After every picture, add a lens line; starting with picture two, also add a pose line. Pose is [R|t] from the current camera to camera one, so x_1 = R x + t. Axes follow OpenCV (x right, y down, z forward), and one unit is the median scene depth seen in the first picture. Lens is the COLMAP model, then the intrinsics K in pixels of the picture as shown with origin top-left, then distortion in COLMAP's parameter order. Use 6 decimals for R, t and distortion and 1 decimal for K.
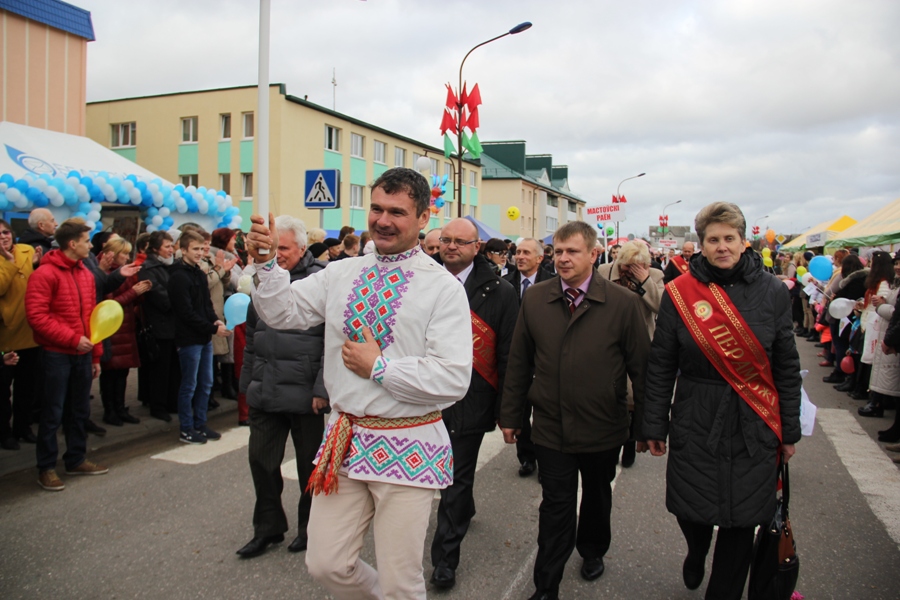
lens RADIAL K [[794.0, 0, 453.9], [0, 794.0, 305.6], [0, 0, 1]] dist [0.004447, 0.000044]
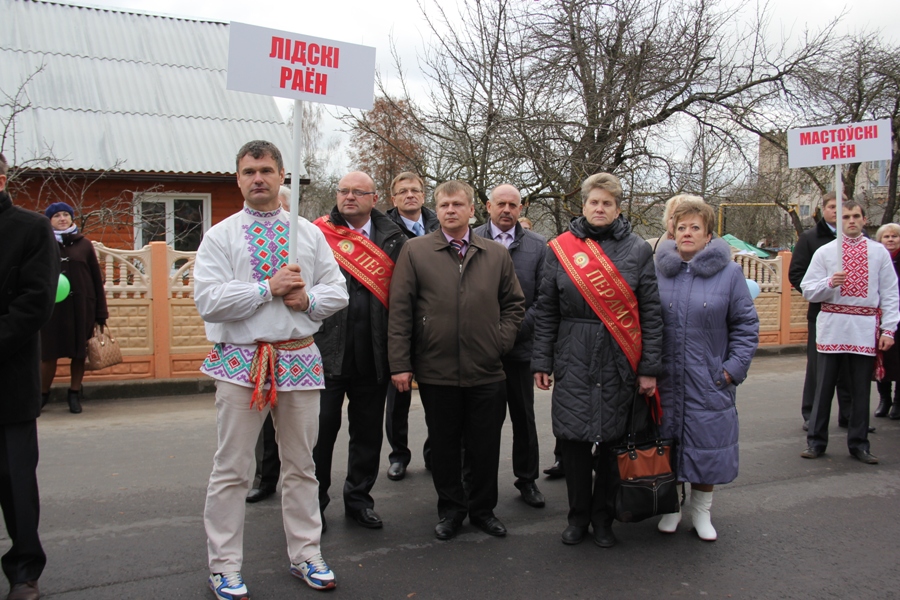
lens RADIAL K [[1008.7, 0, 449.2], [0, 1008.7, 300.8], [0, 0, 1]] dist [-0.267084, 0.000000]
pose [[0.981610, 0.015062, 0.190304, -0.152808], [-0.020139, 0.999490, 0.024770, 0.033820], [-0.189834, -0.028146, 0.981413, -0.401487]]
